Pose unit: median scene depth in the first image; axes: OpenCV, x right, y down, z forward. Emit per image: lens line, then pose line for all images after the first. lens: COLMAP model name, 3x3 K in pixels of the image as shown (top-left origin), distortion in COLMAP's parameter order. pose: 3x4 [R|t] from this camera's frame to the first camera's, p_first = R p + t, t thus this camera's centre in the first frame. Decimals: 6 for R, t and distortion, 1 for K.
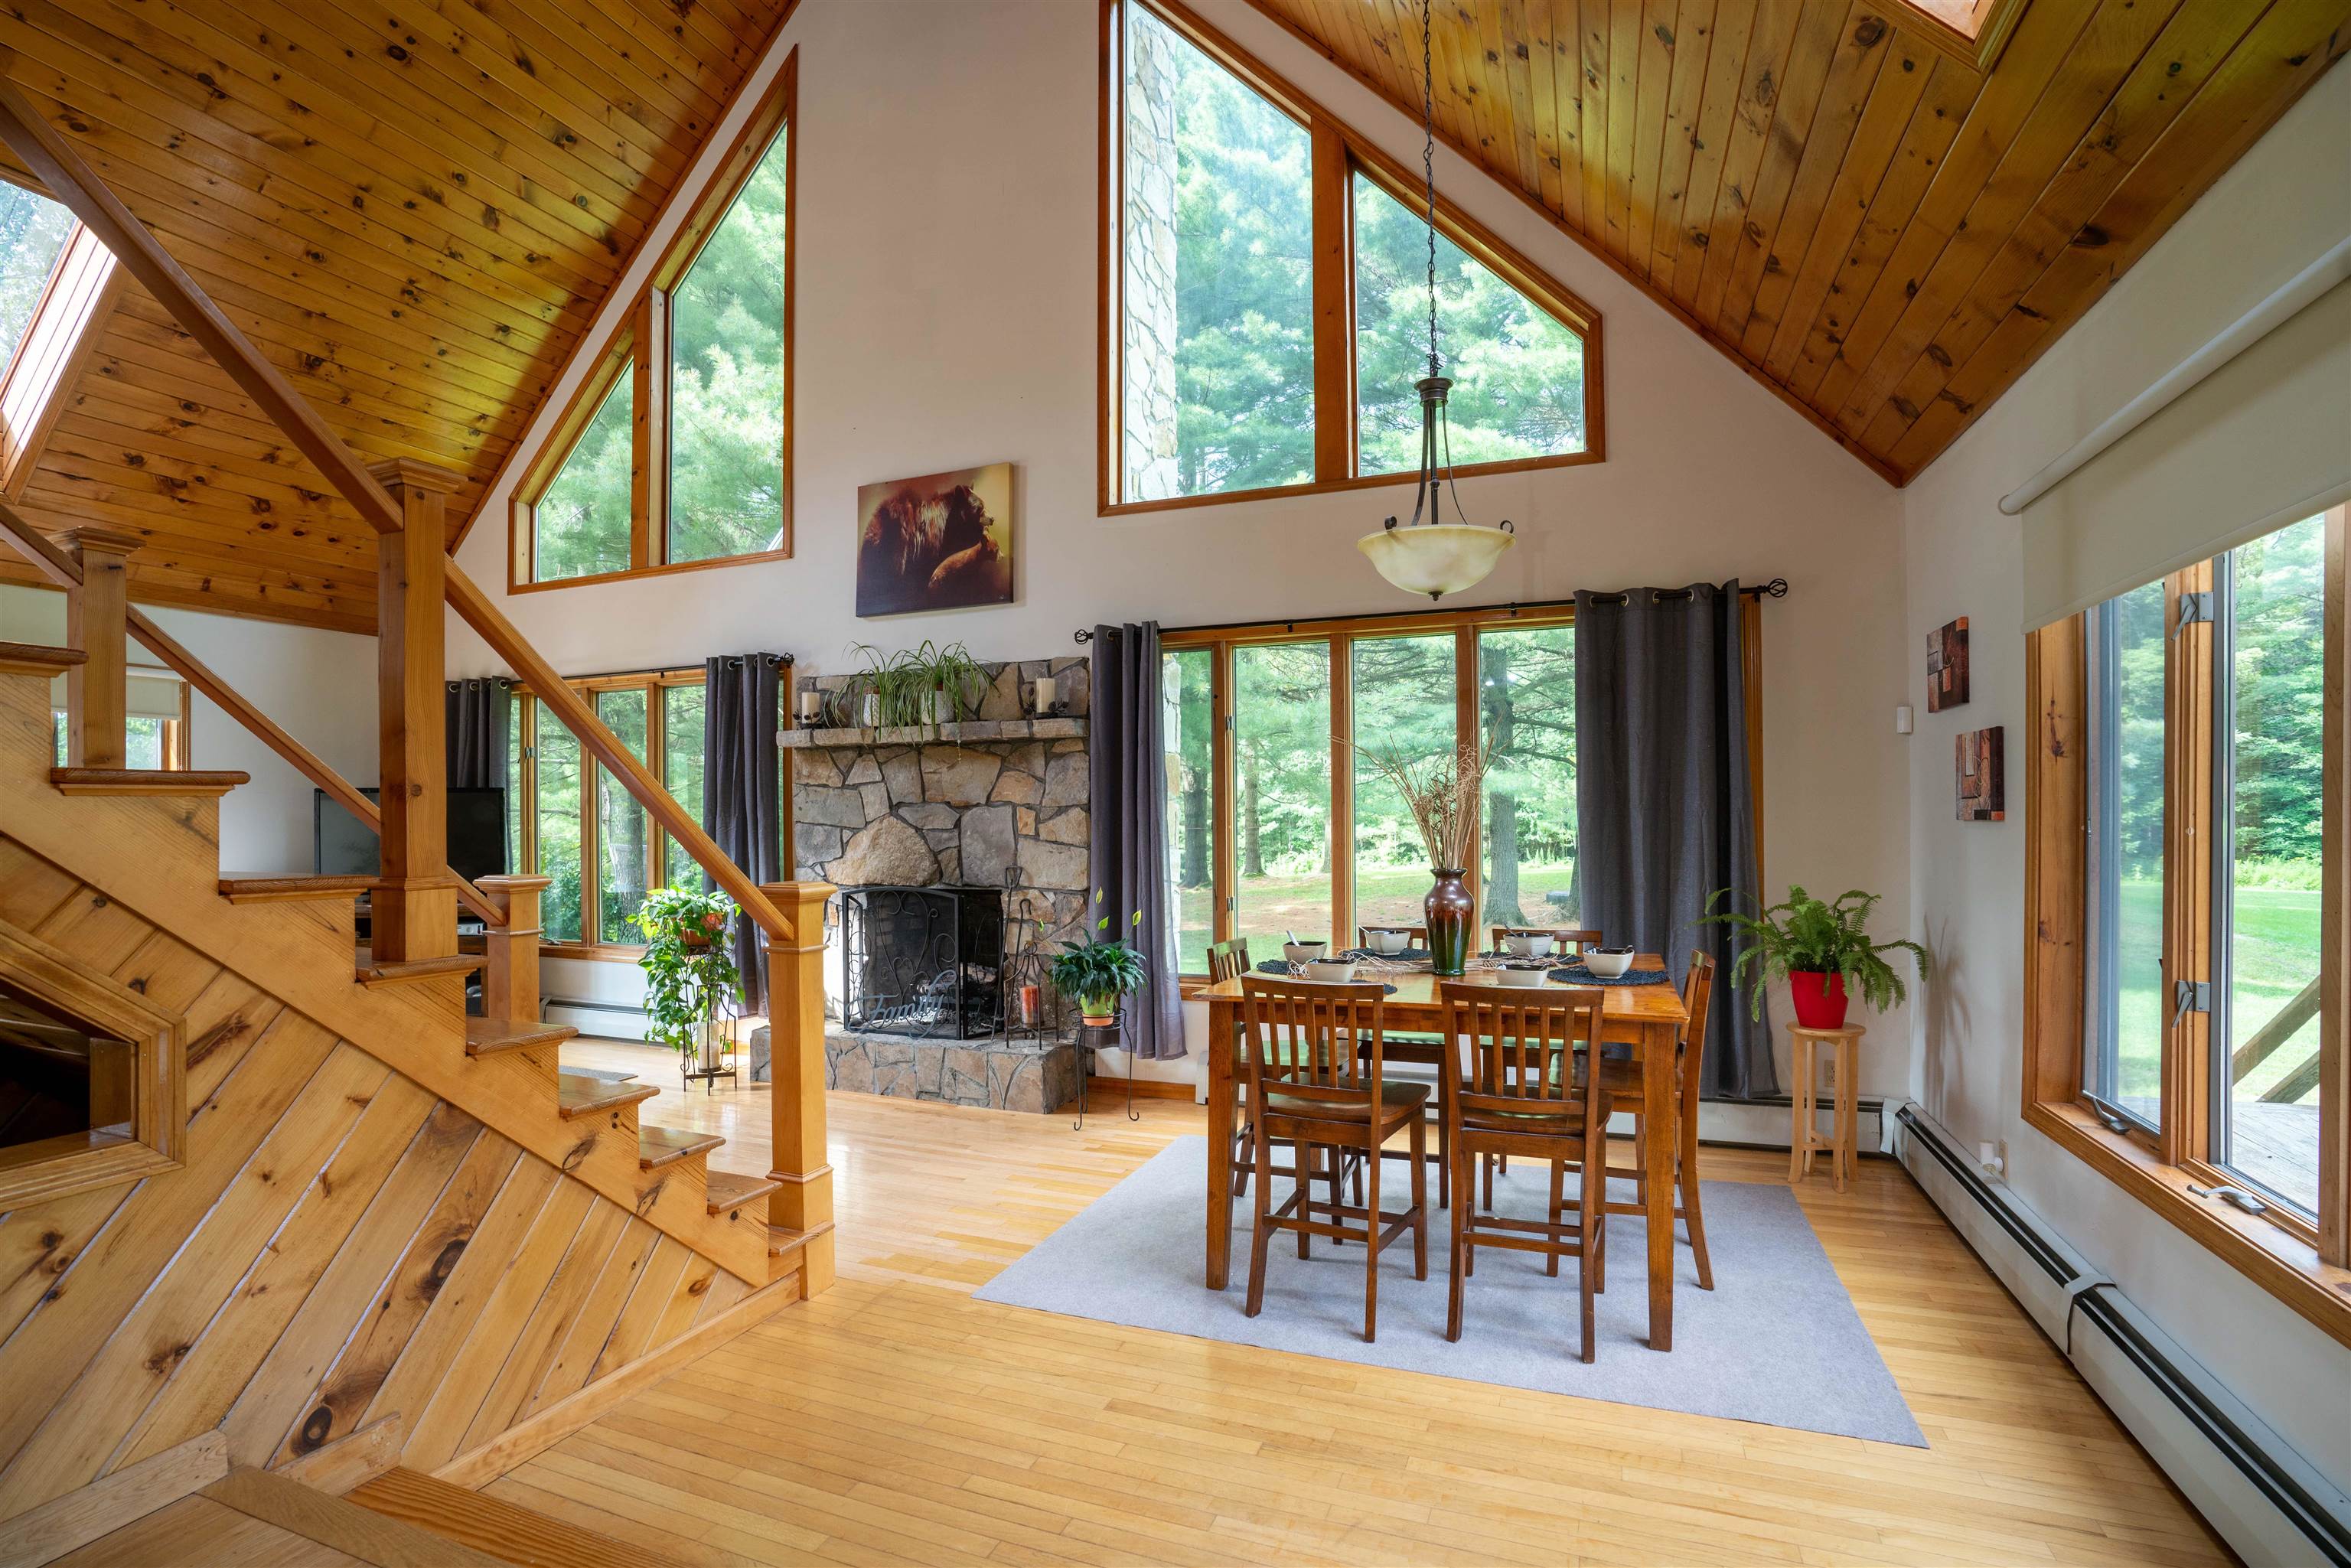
lens RADIAL K [[1111.0, 0, 1159.6], [0, 1111.0, 796.4], [0, 0, 1]] dist [-0.041234, 0.009430]
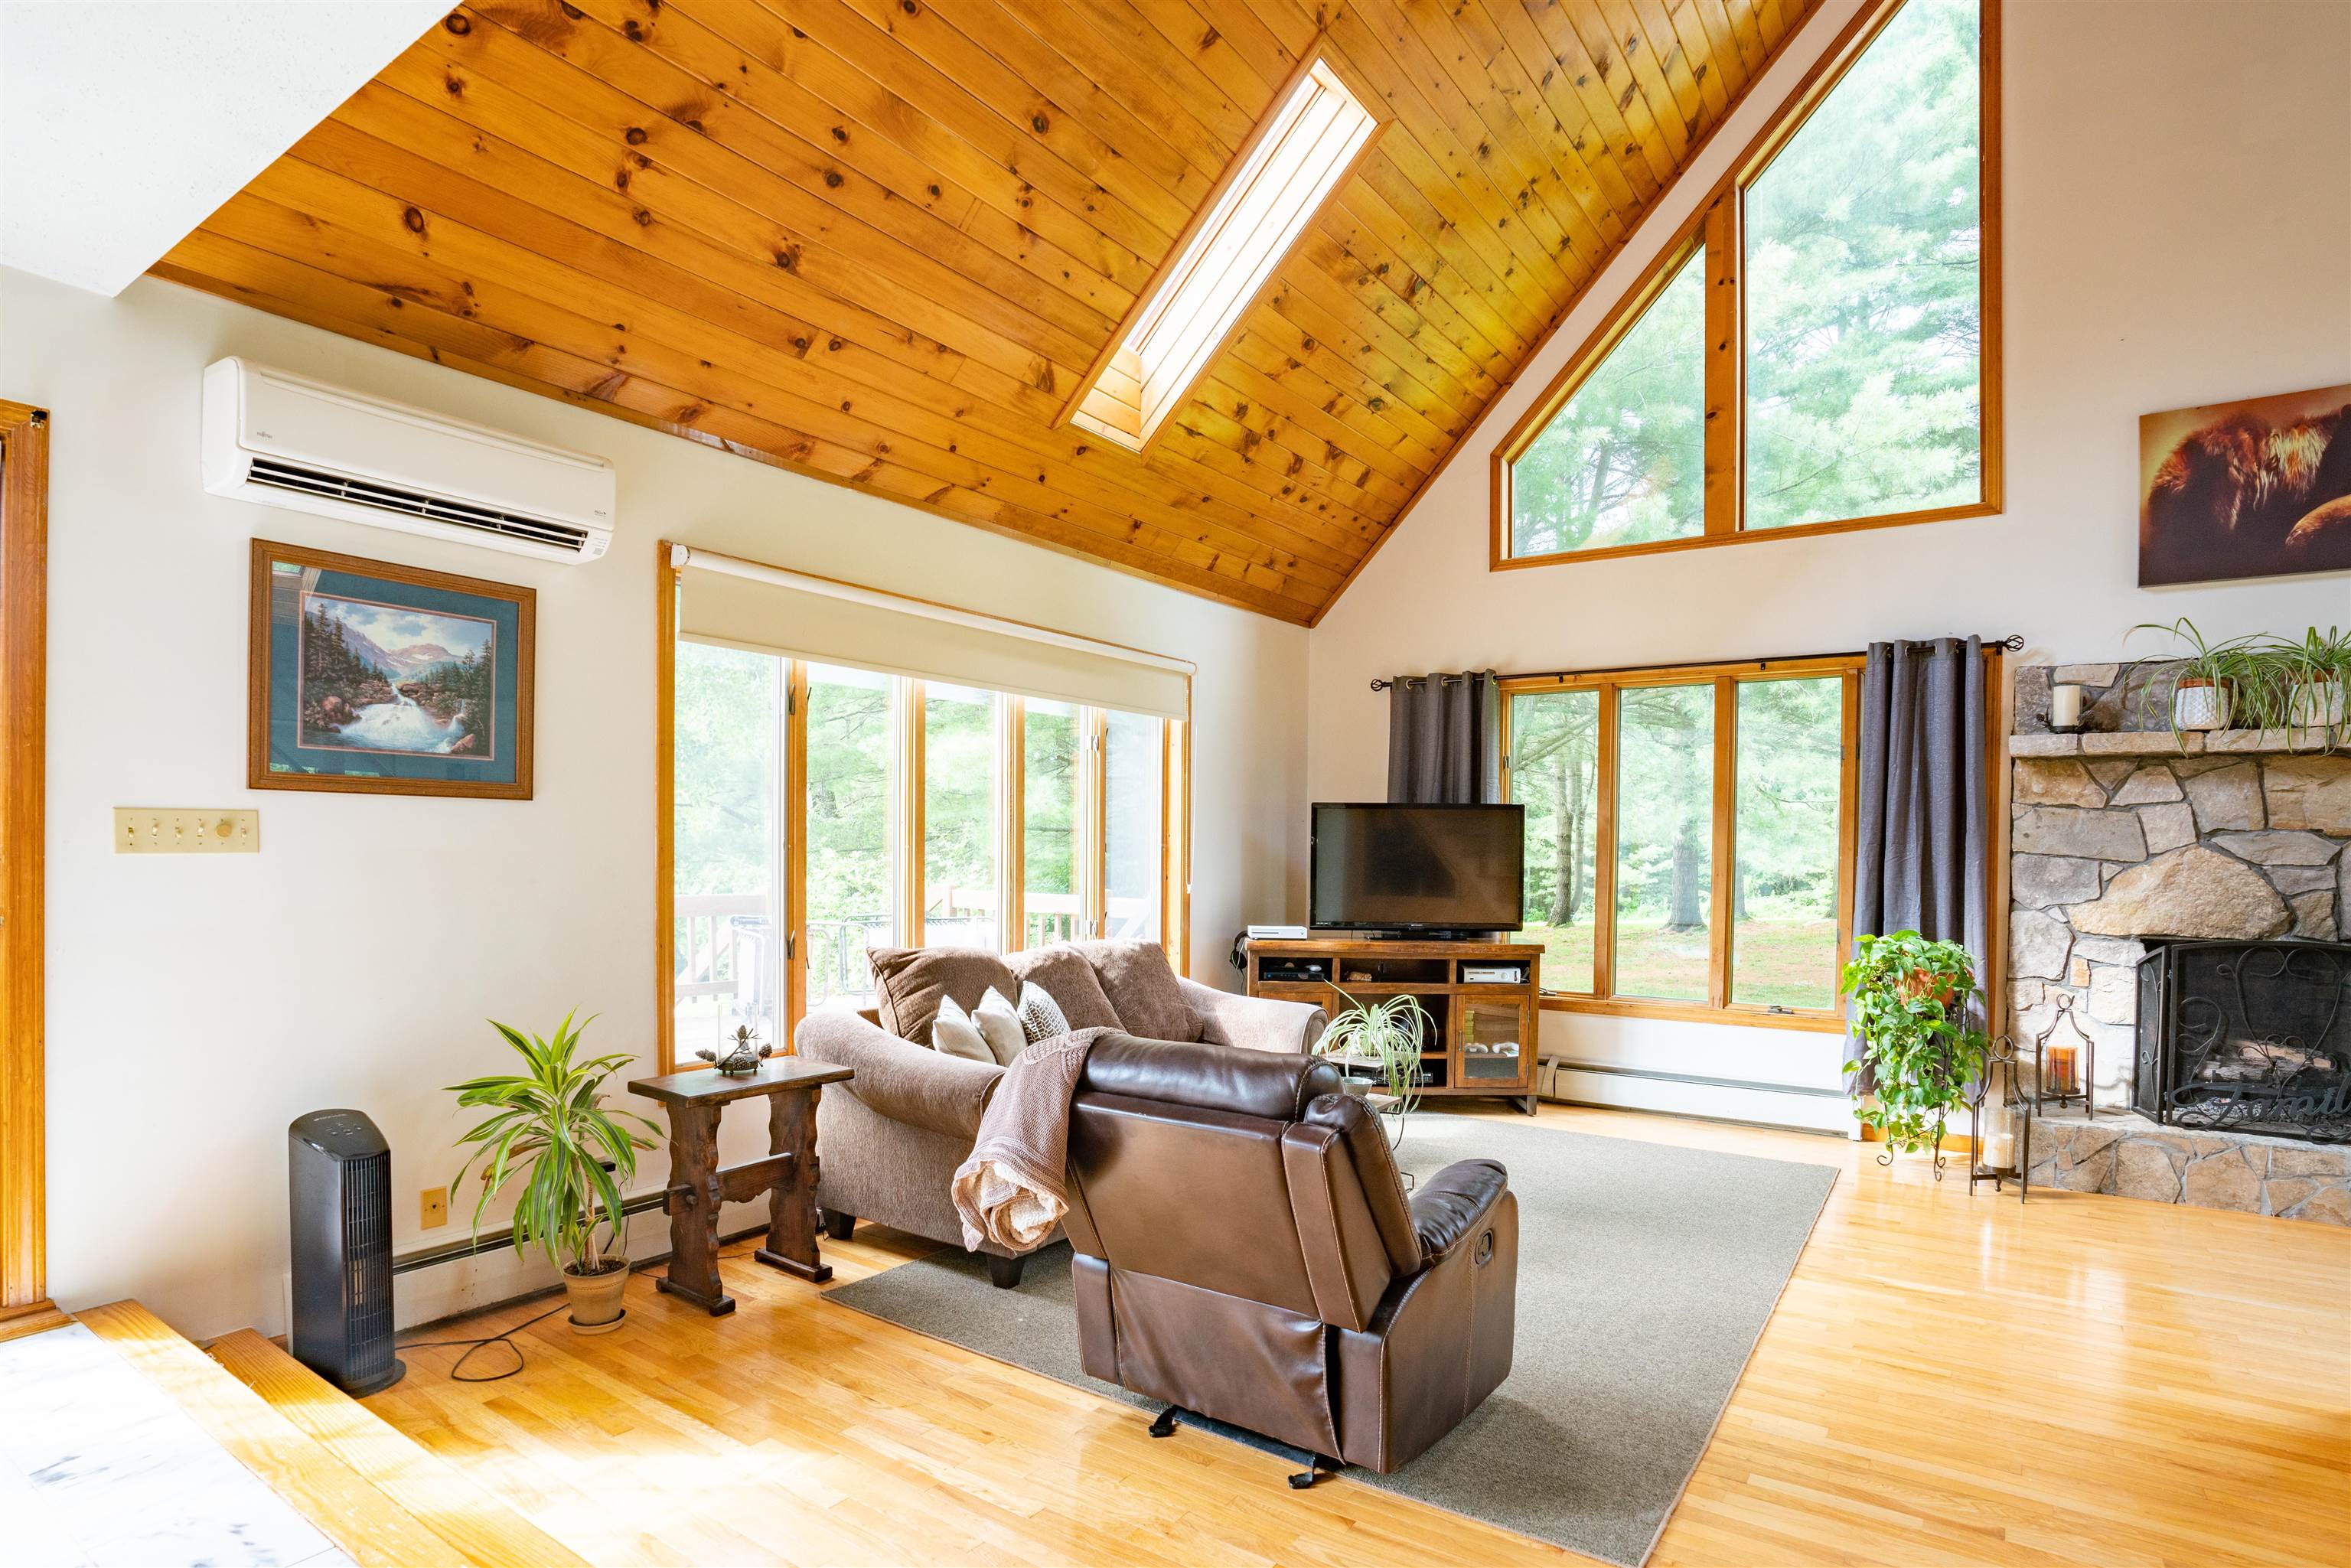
lens RADIAL K [[1212.7, 0, 1161.7], [0, 1212.7, 853.1], [0, 0, 1]] dist [-0.042271, 0.010426]
pose [[0.979218, 0.017736, -0.202033, -0.794064], [-0.012725, 0.999579, 0.026076, 0.010082], [0.202411, -0.022963, 0.979031, 0.059673]]
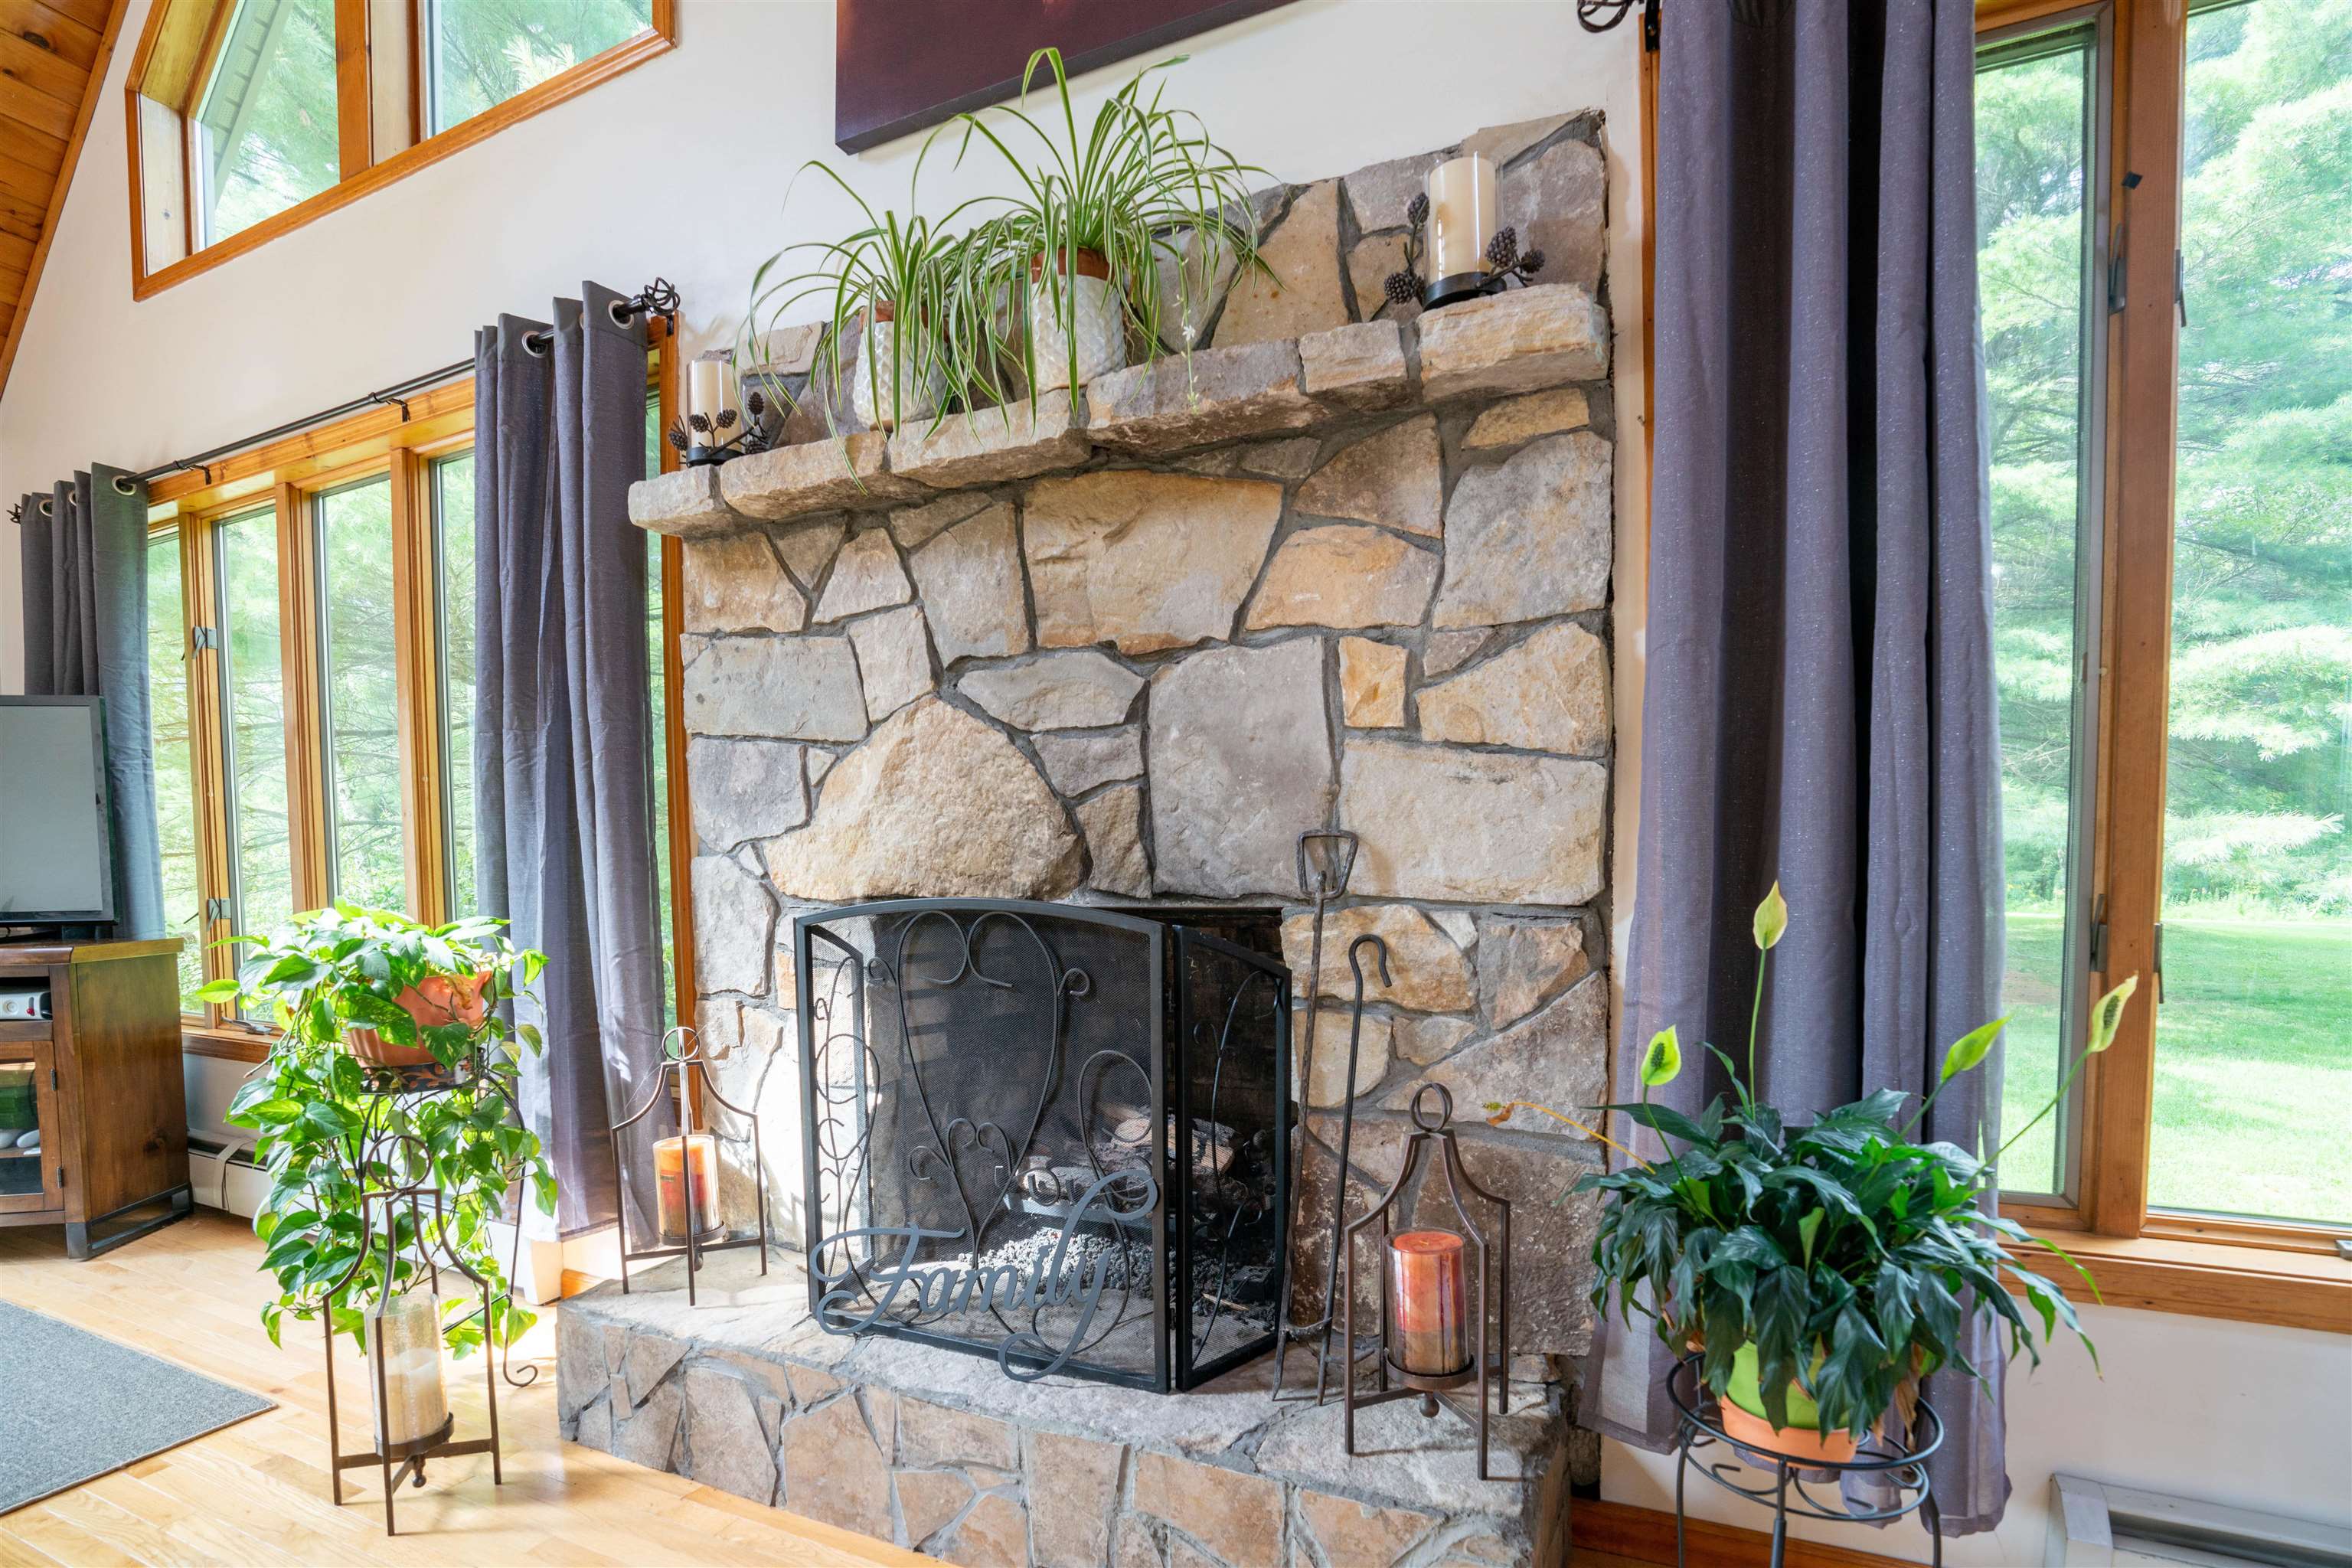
lens RADIAL K [[1111.5, 0, 1167.9], [0, 1111.5, 926.9], [0, 0, 1]] dist [-0.041234, 0.009430]
pose [[0.998846, 0.003554, -0.047893, -0.155965], [-0.000153, 0.997488, 0.070829, 0.065574], [0.048024, -0.070740, 0.996338, 0.663767]]
